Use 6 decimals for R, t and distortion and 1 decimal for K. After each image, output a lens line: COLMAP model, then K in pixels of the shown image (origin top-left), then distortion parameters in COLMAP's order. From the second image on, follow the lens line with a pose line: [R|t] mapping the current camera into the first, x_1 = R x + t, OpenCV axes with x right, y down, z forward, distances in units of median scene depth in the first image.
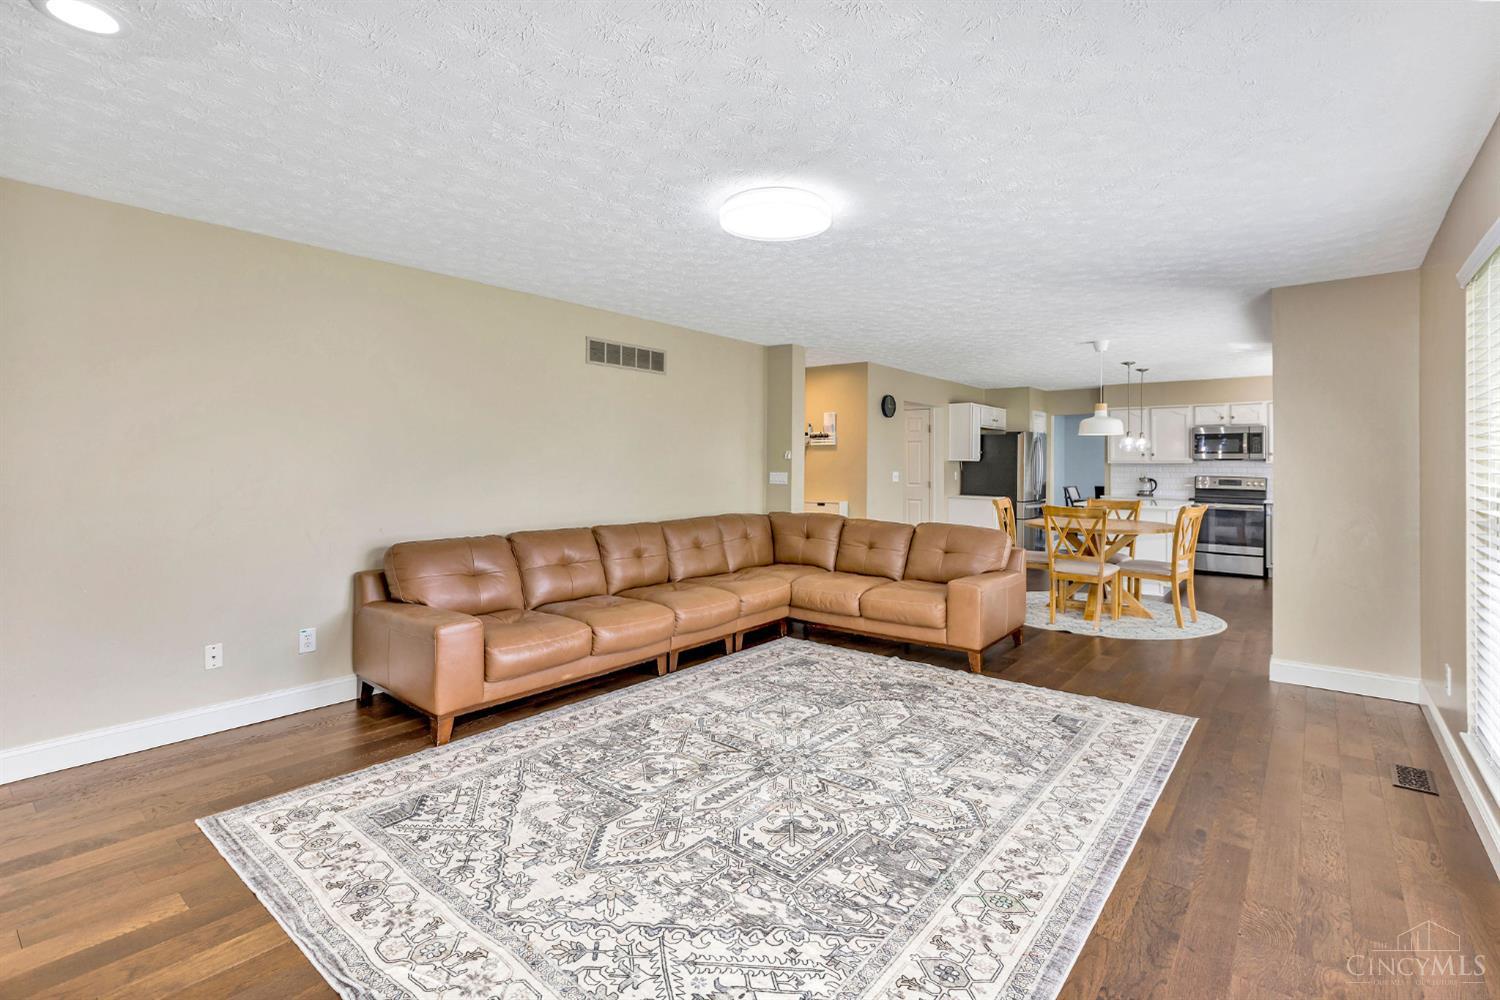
lens RADIAL K [[698.7, 0, 765.9], [0, 698.7, 456.3], [0, 0, 1]] dist [0.000206, 0.002241]
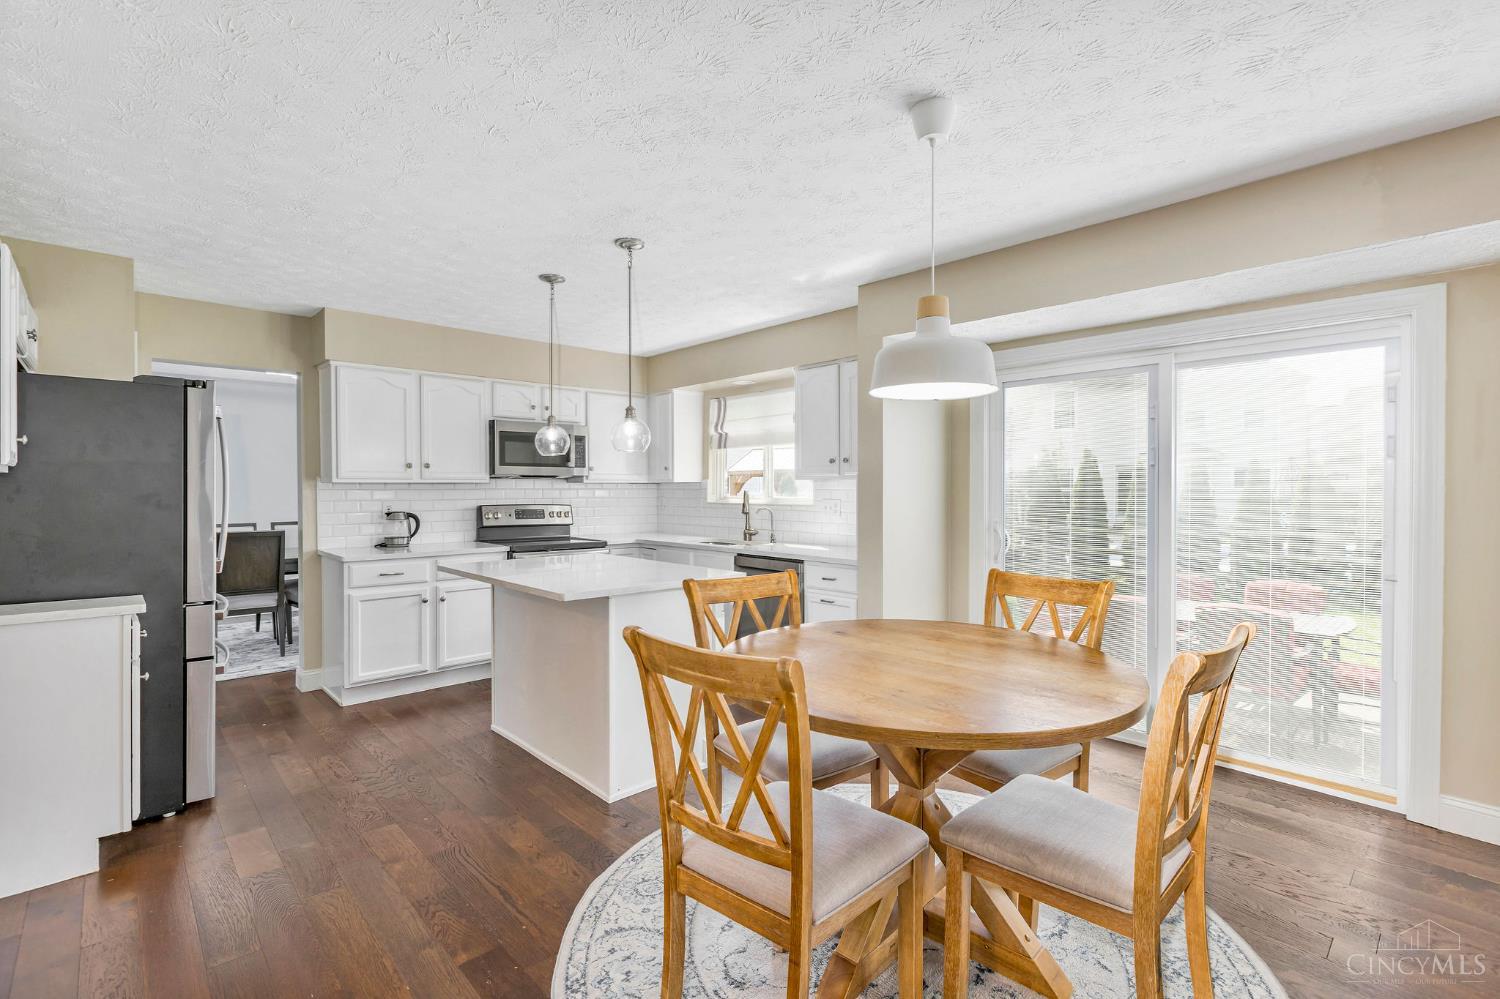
lens RADIAL K [[674.8, 0, 757.2], [0, 674.8, 504.4], [0, 0, 1]] dist [0.000018, 0.001958]
pose [[0.143510, -0.029655, 0.989204, 0.306960], [-0.009163, 0.999468, 0.031292, 0.026155], [-0.989606, -0.013554, 0.143162, 2.161330]]
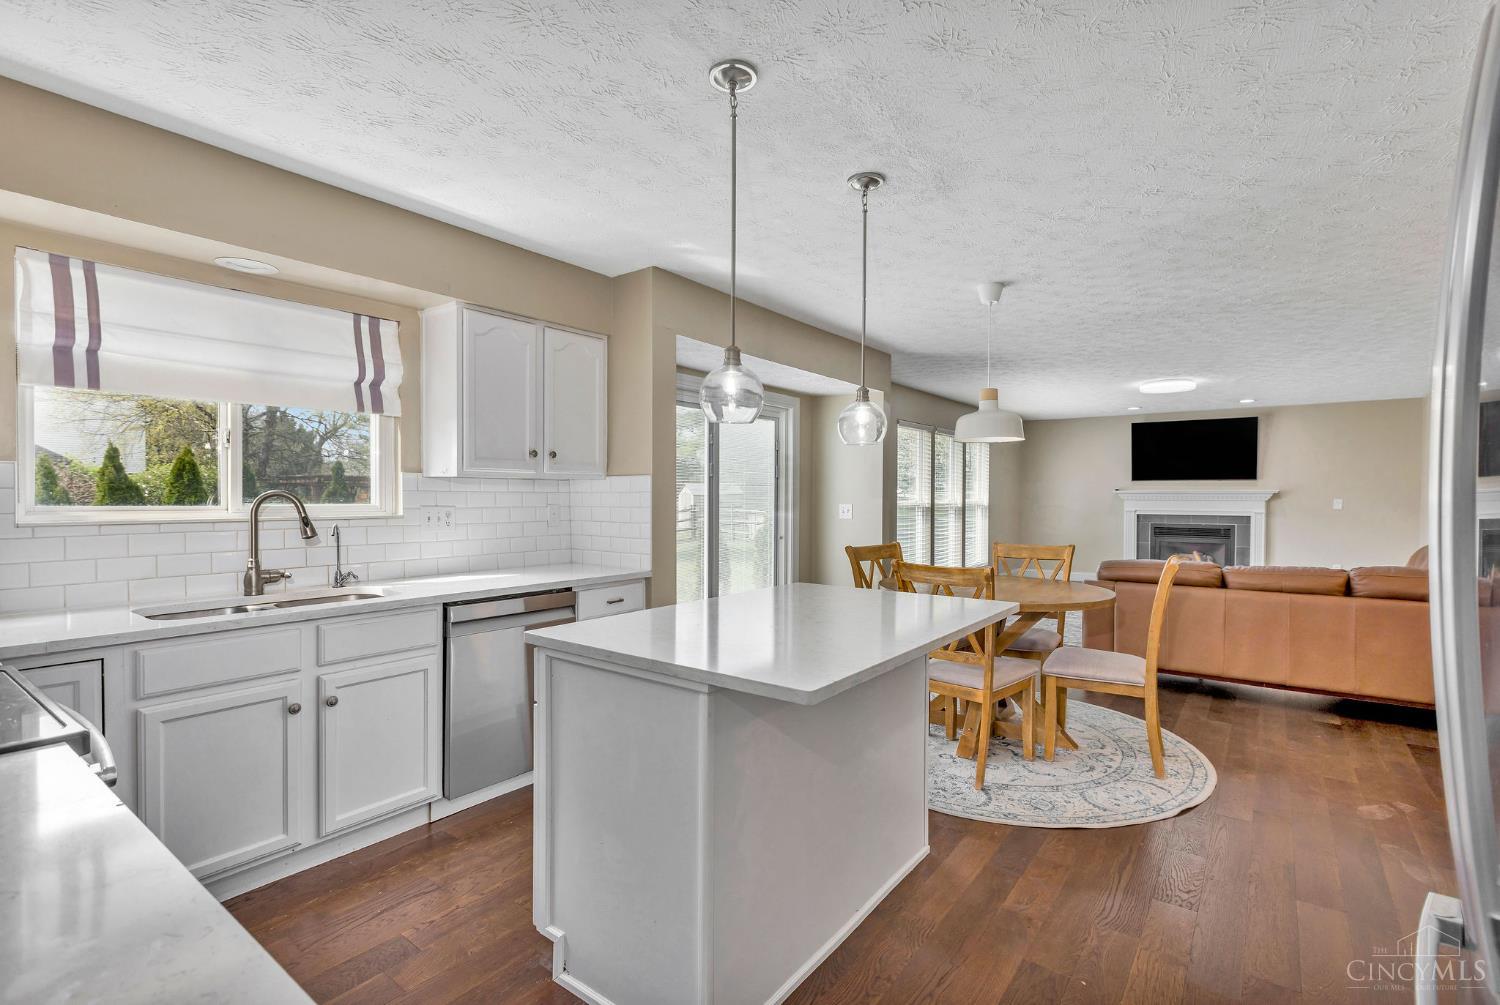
lens RADIAL K [[698.7, 0, 757.6], [0, 698.7, 507.0], [0, 0, 1]] dist [0.000206, 0.002241]
pose [[-0.999674, -0.009182, -0.023839, 1.444557], [-0.009349, 0.999932, 0.006914, 0.051585], [0.023774, 0.007134, -0.999692, 3.340531]]
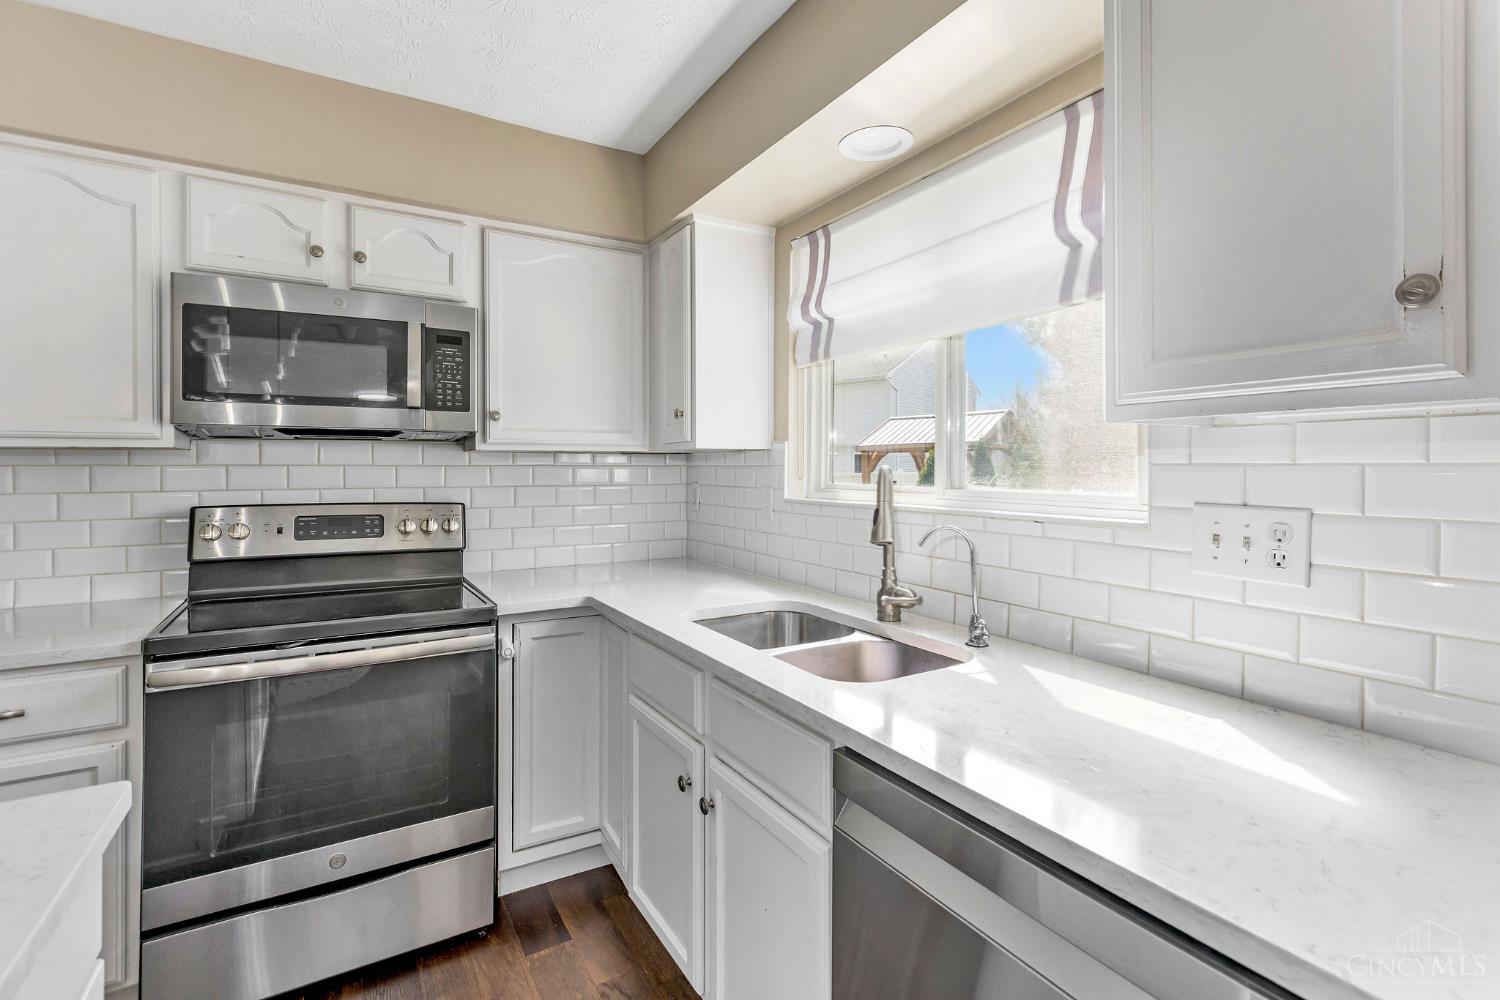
lens RADIAL K [[674.8, 0, 745.1], [0, 674.8, 469.7], [0, 0, 1]] dist [0.000018, 0.001958]
pose [[0.350220, -0.007592, 0.936637, 1.471855], [-0.008237, 0.999904, 0.011185, 0.040014], [-0.936631, -0.011632, 0.350123, 2.353407]]
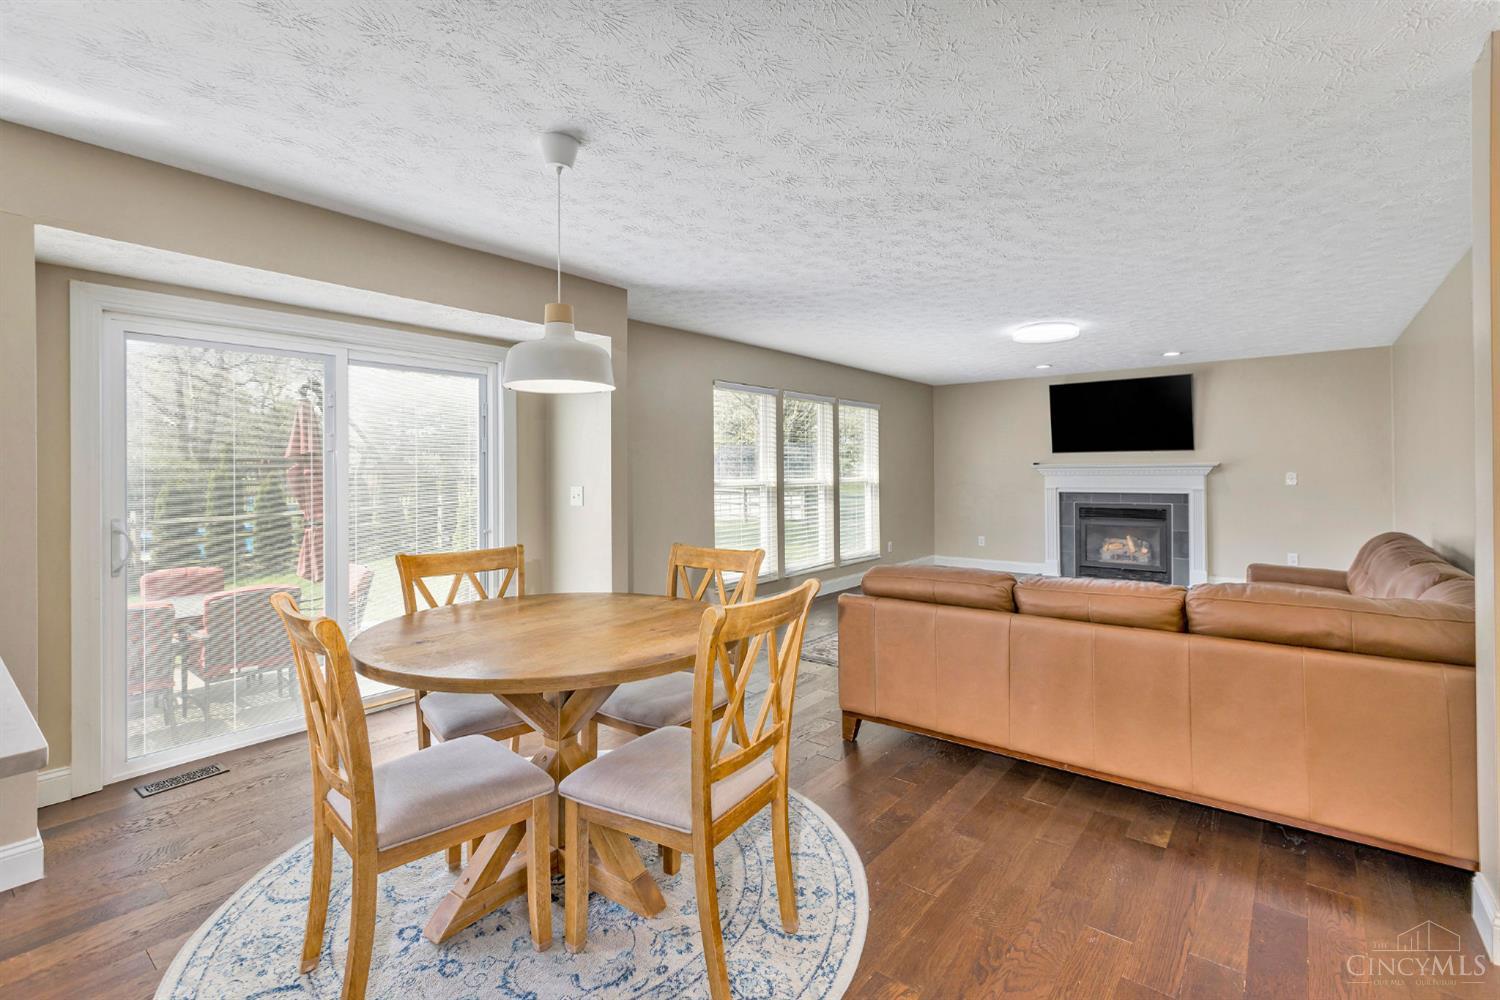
lens RADIAL K [[674.8, 0, 756.8], [0, 674.8, 469.5], [0, 0, 1]] dist [0.000018, 0.001958]
pose [[-0.999808, 0.000547, 0.019607, 0.744436], [0.000262, 0.999895, -0.014504, 0.038796], [-0.019613, -0.014496, -0.999703, 2.826301]]
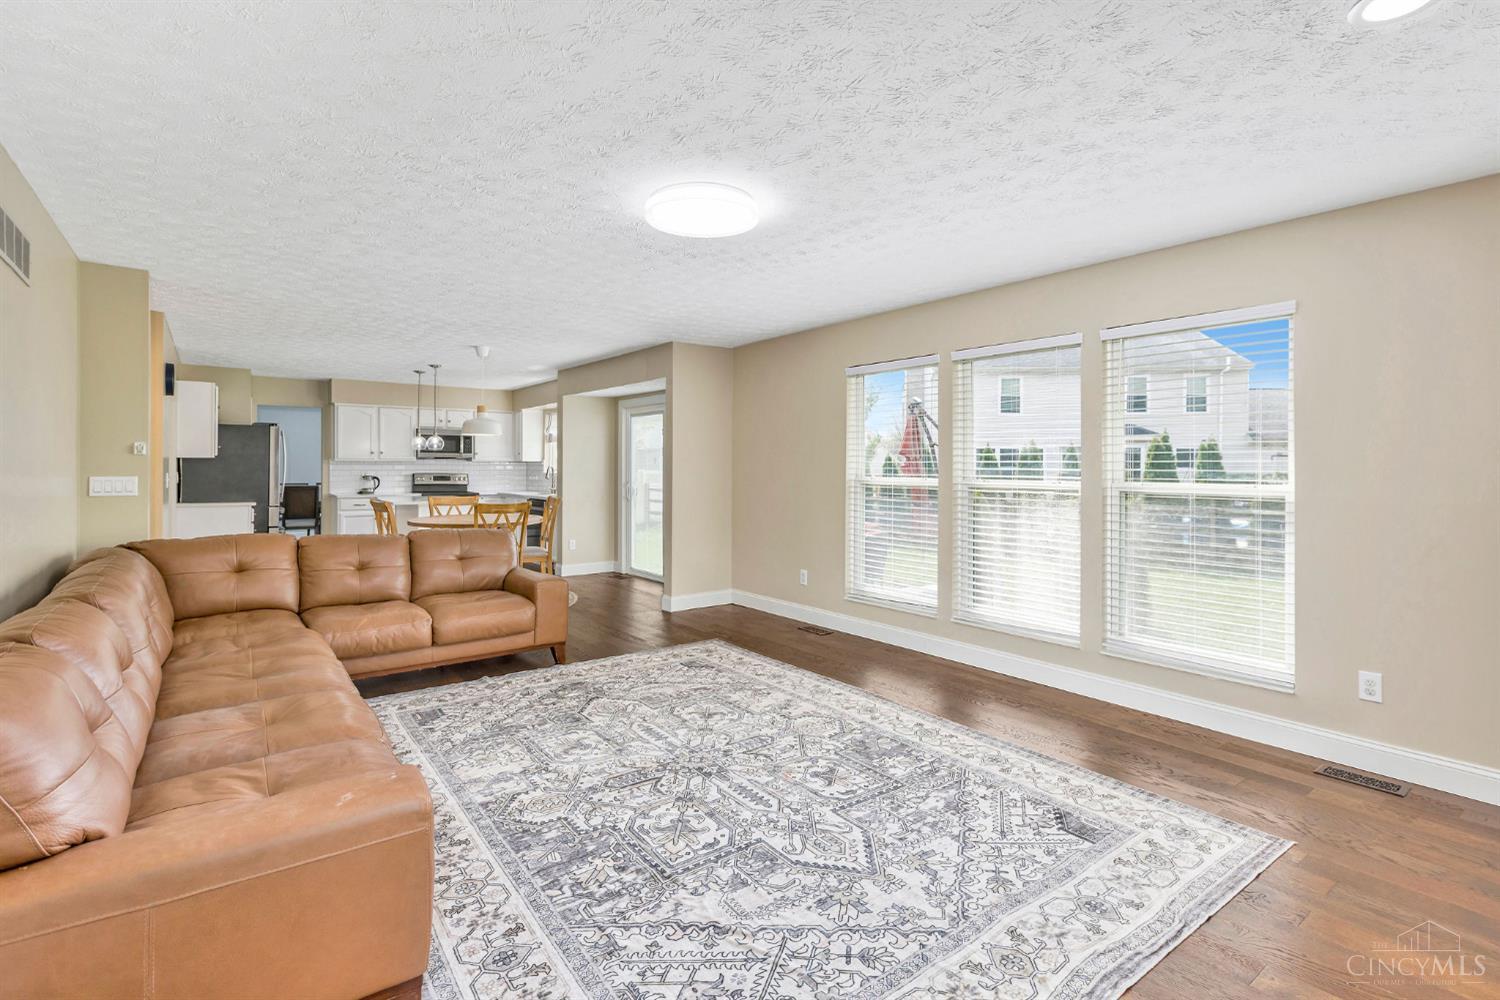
lens RADIAL K [[698.7, 0, 741.6], [0, 698.7, 480.0], [0, 0, 1]] dist [0.000206, 0.002241]
pose [[0.262049, -0.024705, 0.964738, -0.934533], [-0.013965, 0.999471, 0.029388, -0.000114], [-0.964954, -0.021174, 0.261565, 0.695414]]
